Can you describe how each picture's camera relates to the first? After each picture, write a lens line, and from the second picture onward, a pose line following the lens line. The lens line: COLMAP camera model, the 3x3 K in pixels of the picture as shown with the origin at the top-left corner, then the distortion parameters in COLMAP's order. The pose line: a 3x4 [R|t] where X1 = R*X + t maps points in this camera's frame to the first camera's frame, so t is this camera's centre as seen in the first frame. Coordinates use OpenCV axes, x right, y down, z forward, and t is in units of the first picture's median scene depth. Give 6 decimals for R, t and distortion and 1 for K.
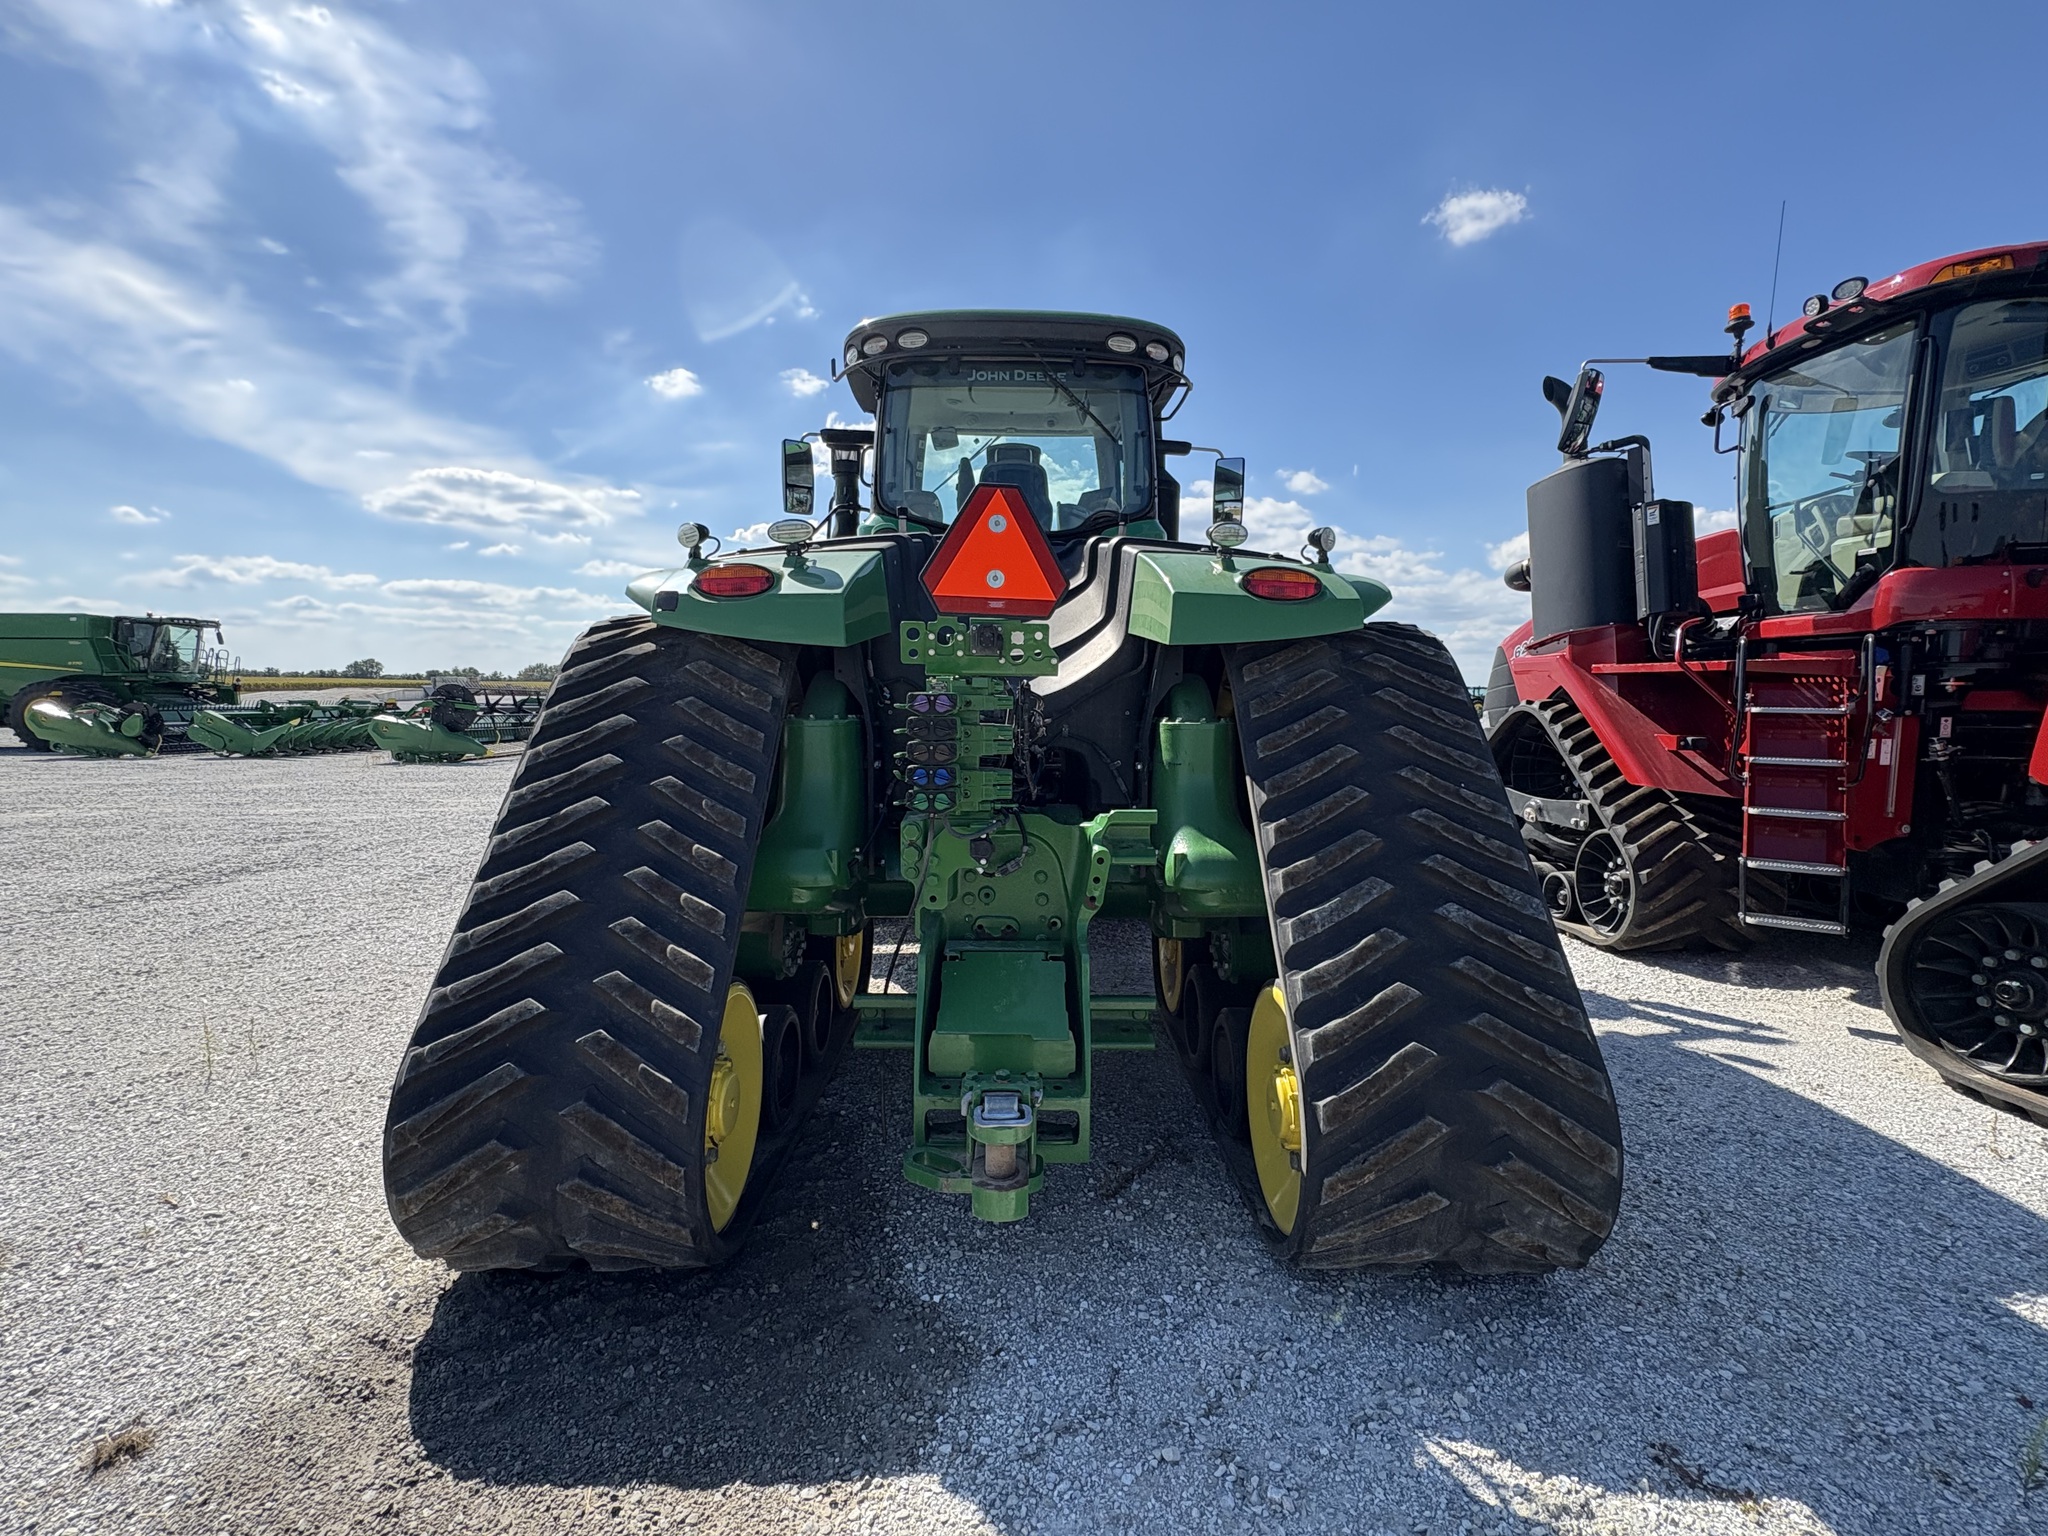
lens RADIAL K [[920.9, 0, 1020.8], [0, 920.9, 767.4], [0, 0, 1]] dist [-0.000596, 0.000506]
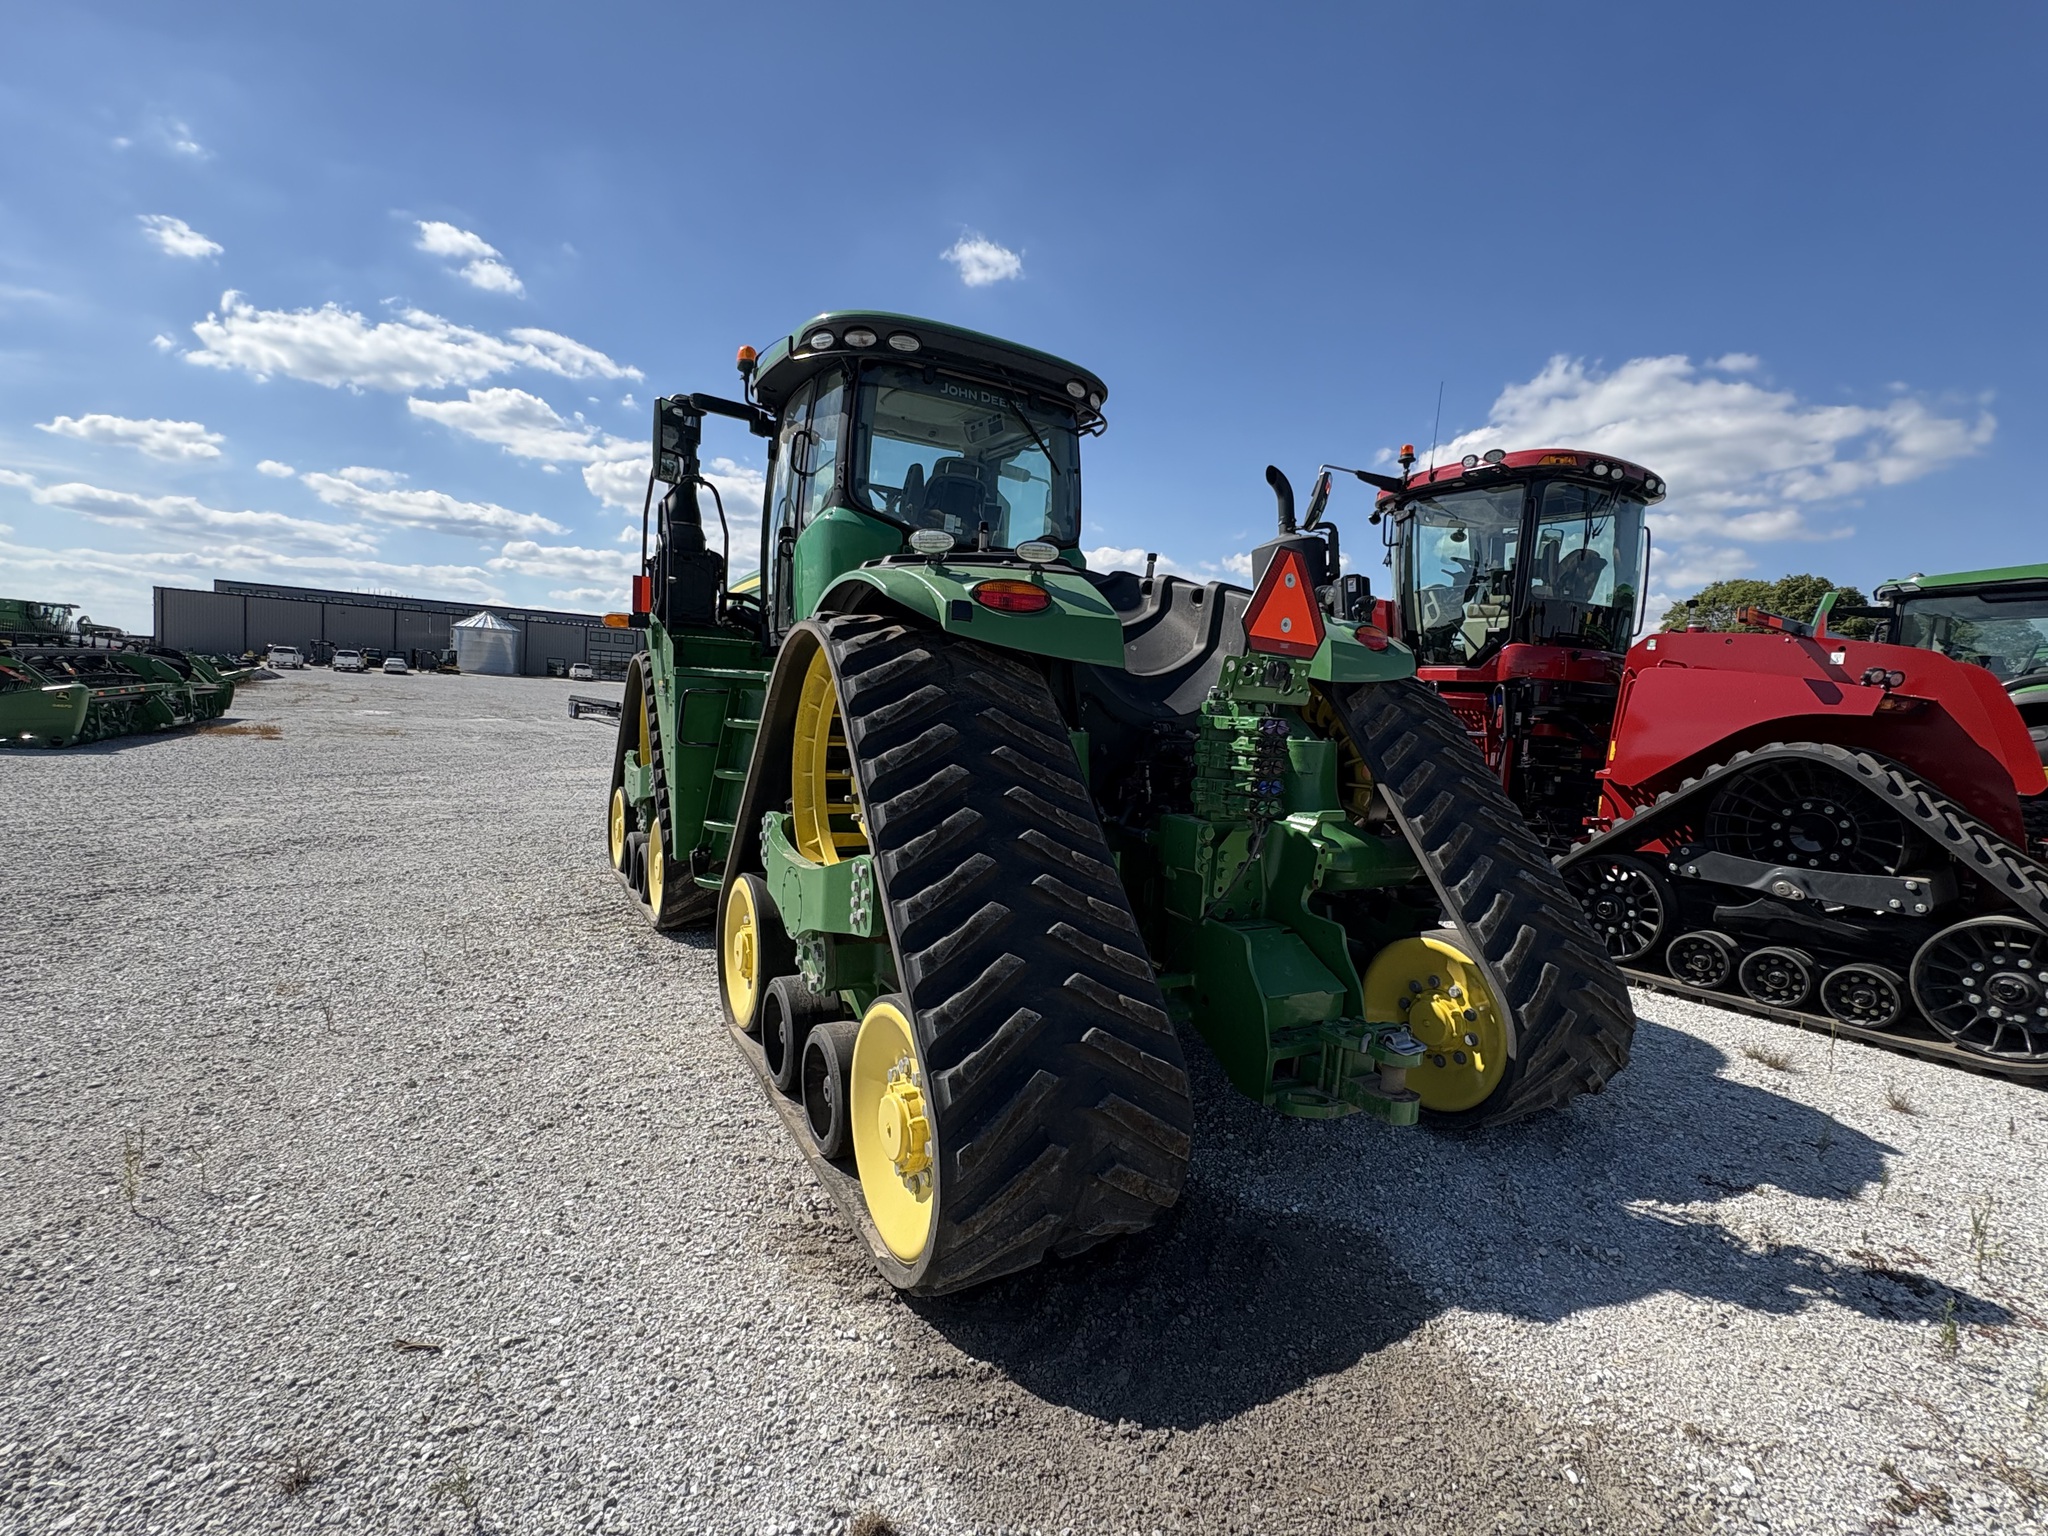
lens RADIAL K [[920.9, 0, 1020.8], [0, 920.9, 767.4], [0, 0, 1]] dist [-0.000596, 0.000506]
pose [[0.869616, 0.004562, 0.493708, -0.500763], [-0.010819, 0.999893, 0.009818, -0.012256], [-0.493610, -0.013879, 0.869573, 0.055999]]
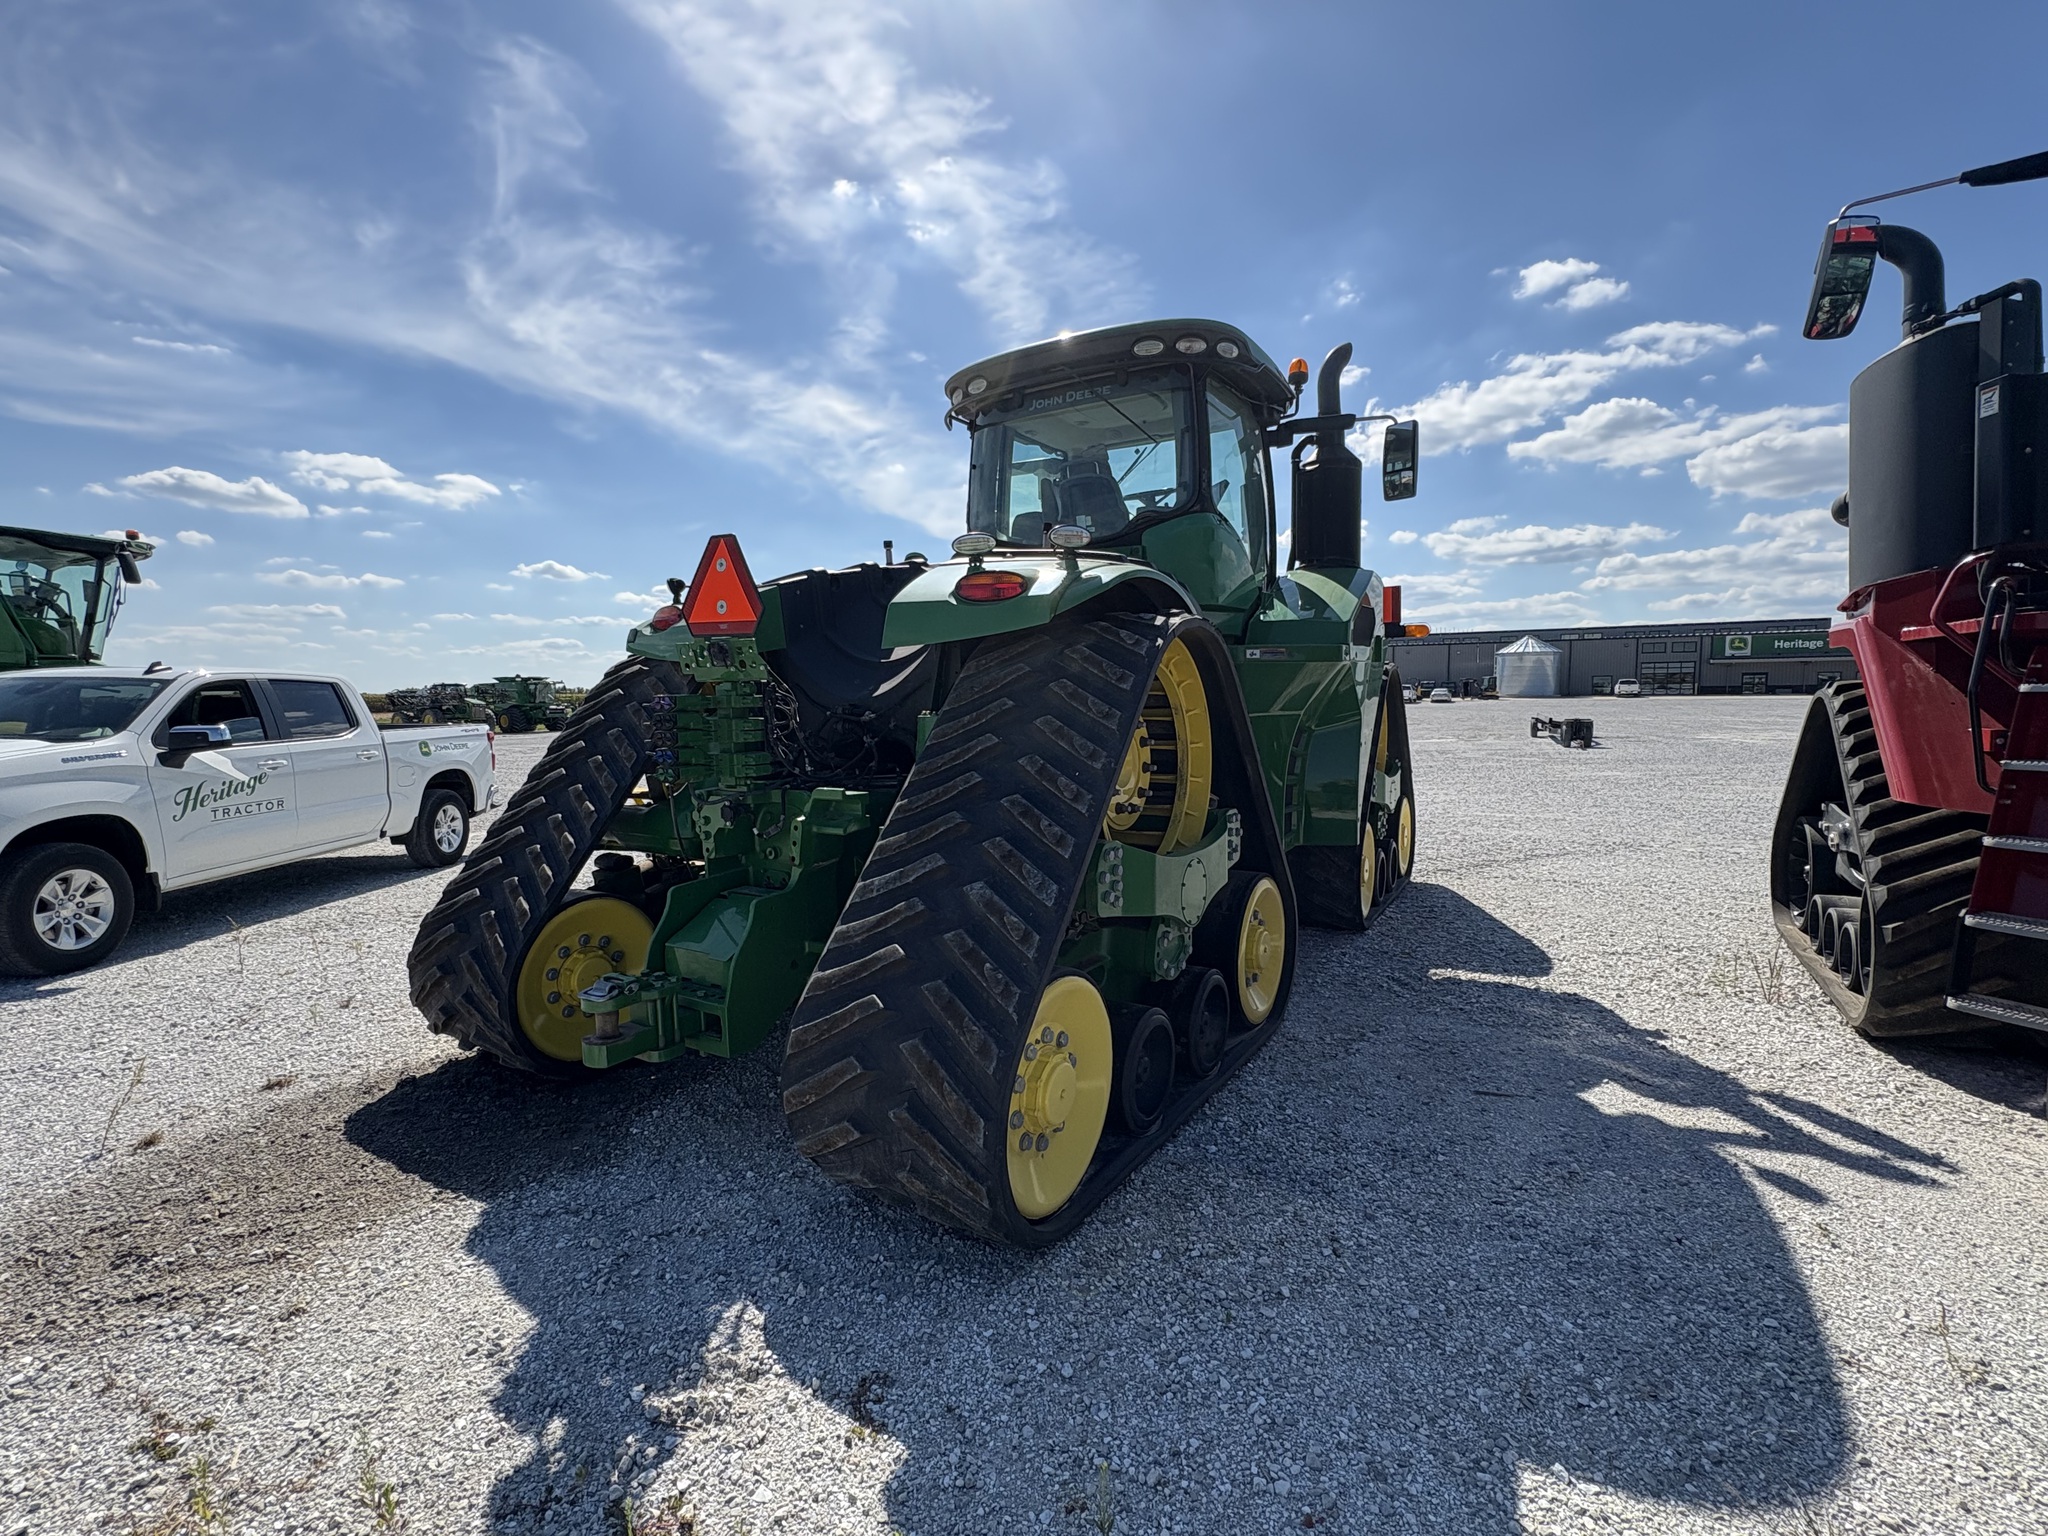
lens RADIAL K [[920.9, 0, 1020.8], [0, 920.9, 767.4], [0, 0, 1]] dist [-0.000596, 0.000506]
pose [[0.842823, 0.018111, -0.537887, 0.554856], [-0.020006, 0.999797, 0.002316, 0.006558], [0.537820, 0.008809, 0.843014, 0.066865]]
